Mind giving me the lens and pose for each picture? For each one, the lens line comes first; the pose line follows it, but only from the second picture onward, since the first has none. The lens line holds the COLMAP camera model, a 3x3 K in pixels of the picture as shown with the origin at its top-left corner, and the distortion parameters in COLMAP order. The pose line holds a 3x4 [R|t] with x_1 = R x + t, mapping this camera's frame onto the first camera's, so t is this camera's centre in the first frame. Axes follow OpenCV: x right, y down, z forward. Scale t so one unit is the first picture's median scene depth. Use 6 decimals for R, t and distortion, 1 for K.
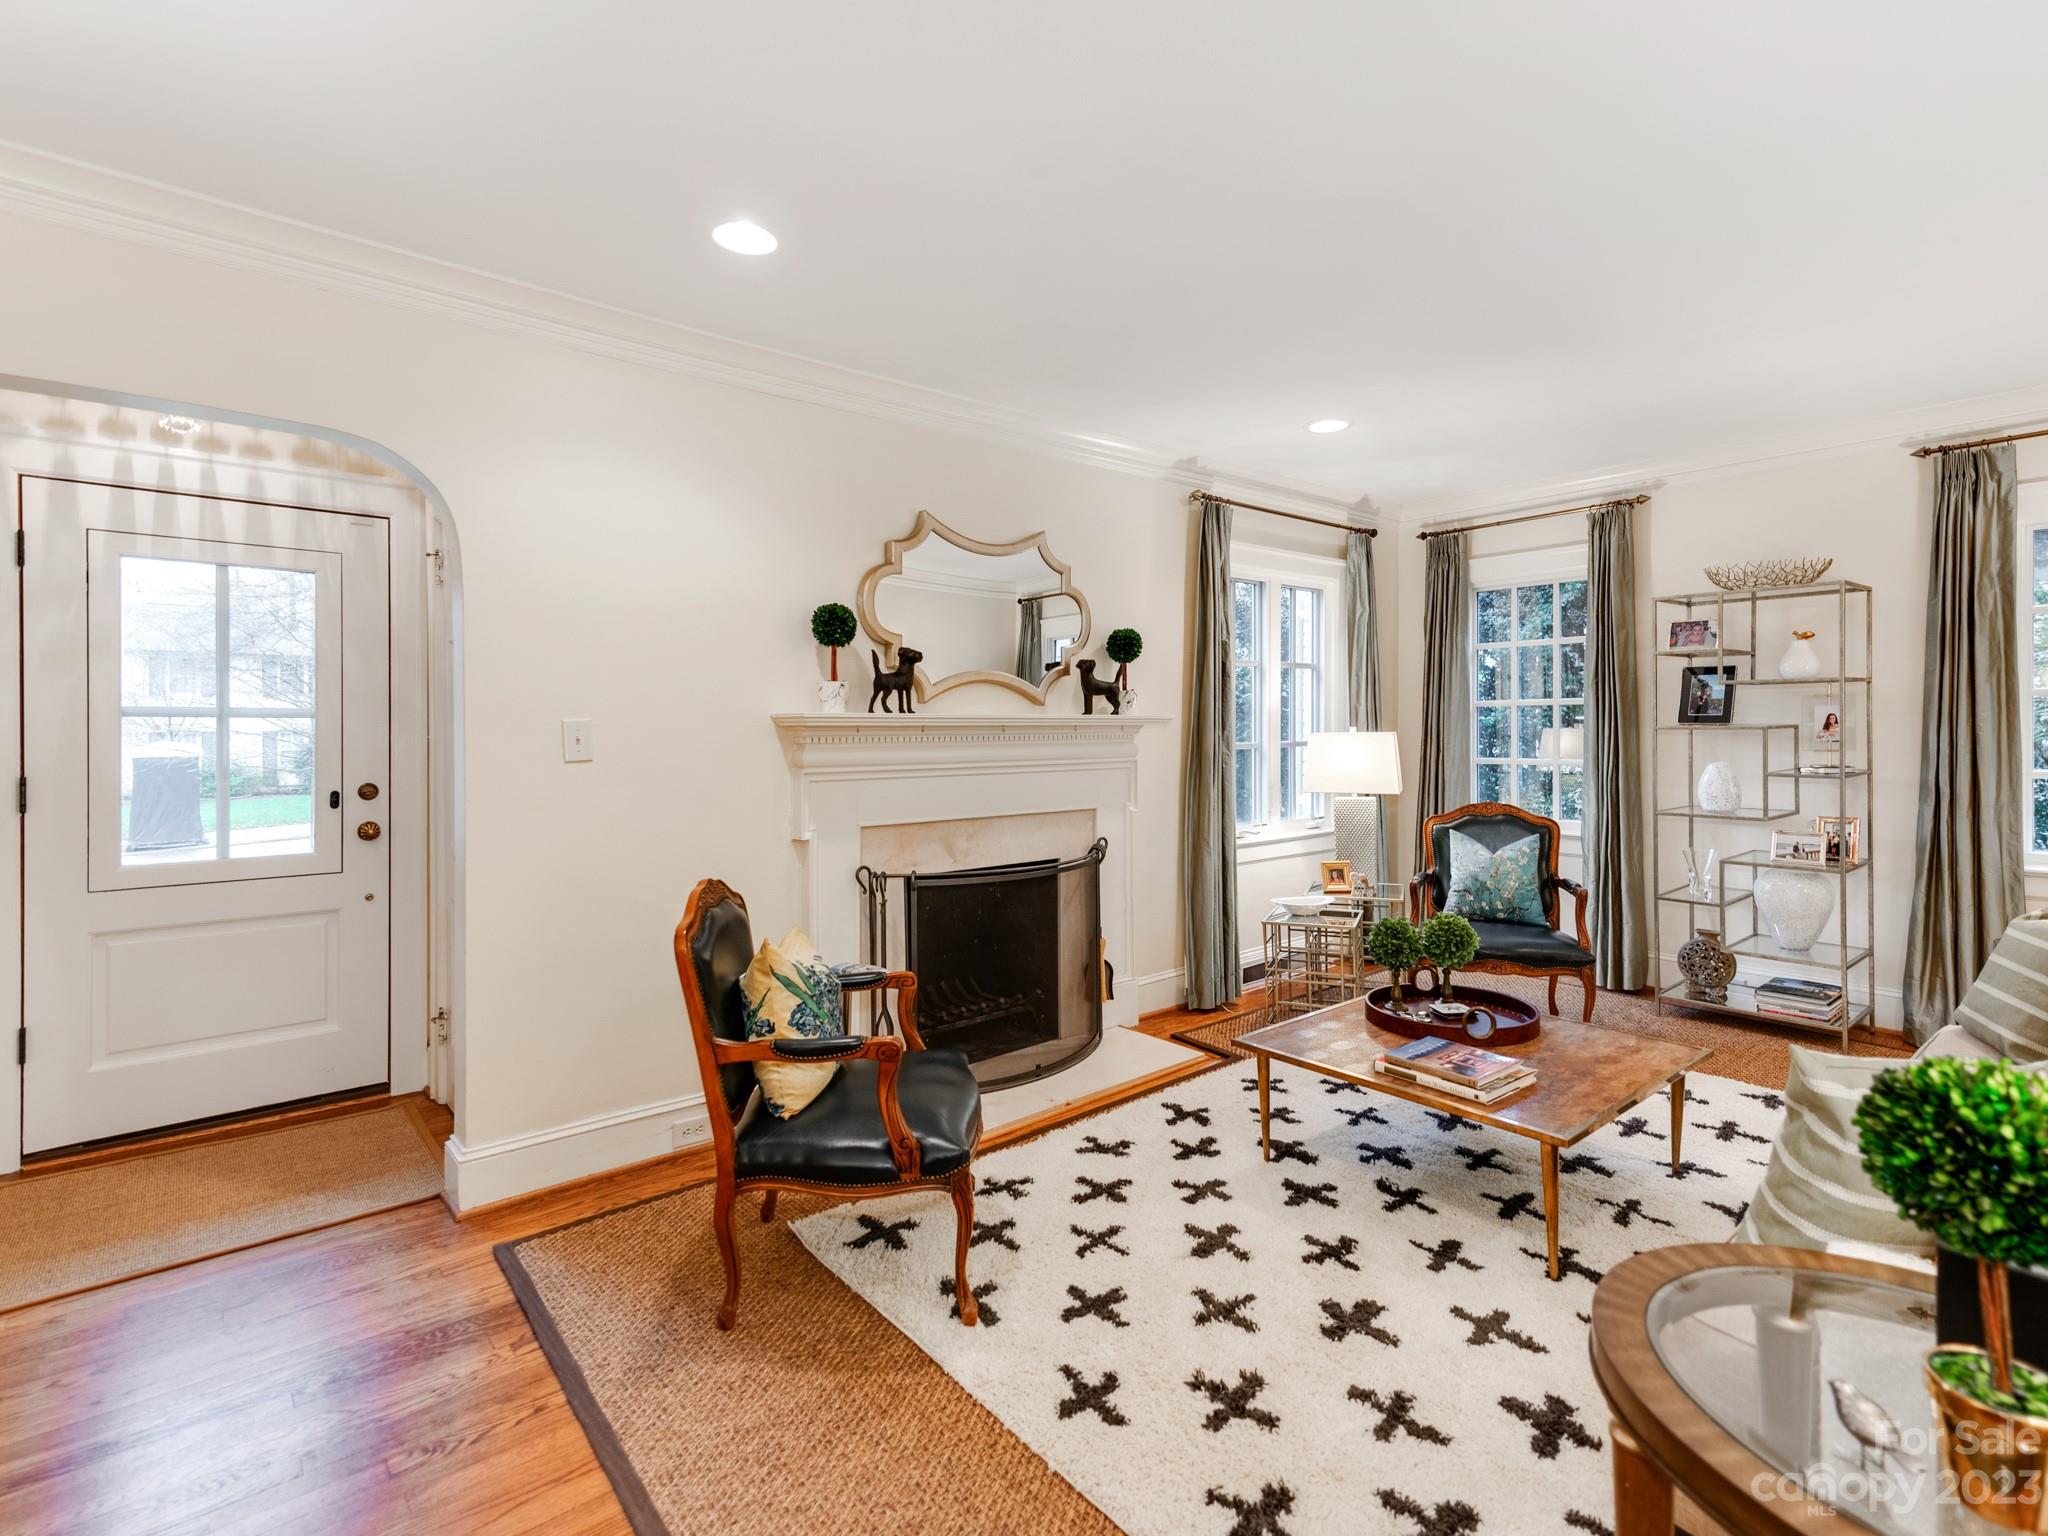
lens RADIAL K [[993.4, 0, 1016.7], [0, 993.4, 718.3], [0, 0, 1]] dist [0.016145, -0.000230]
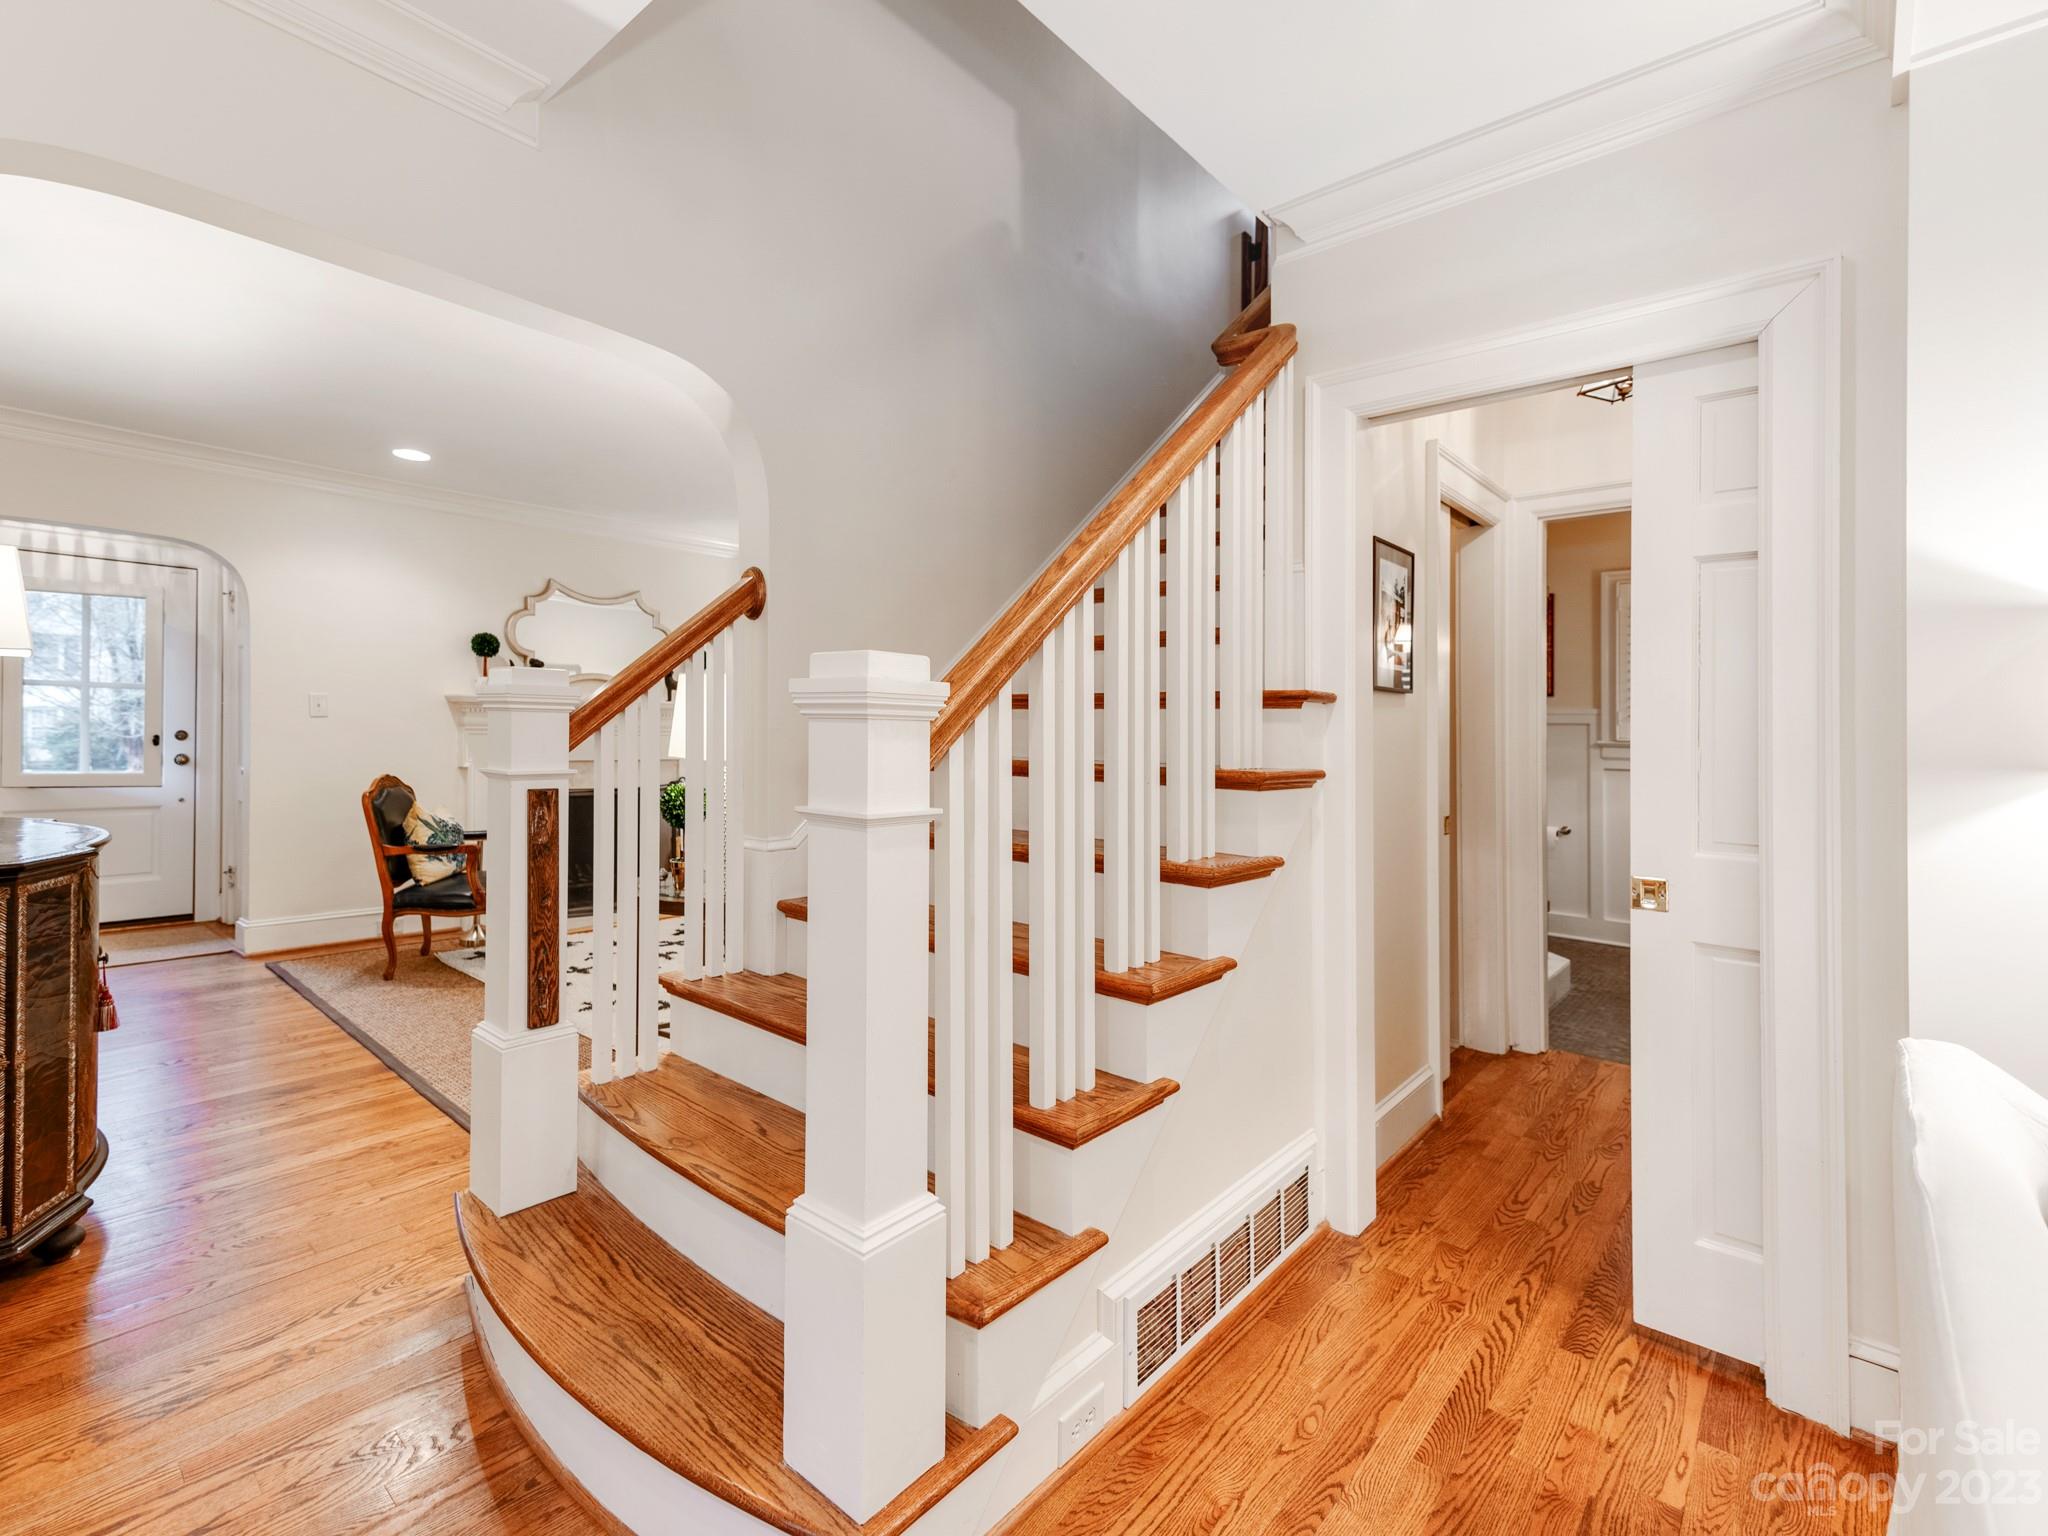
lens RADIAL K [[959.4, 0, 998.0], [0, 959.4, 730.8], [0, 0, 1]] dist [0.013458, -0.000733]
pose [[0.985748, 0.019321, 0.167115, 0.434498], [-0.021827, 0.999675, 0.013168, 0.016057], [-0.166806, -0.016628, 0.985849, -0.843286]]
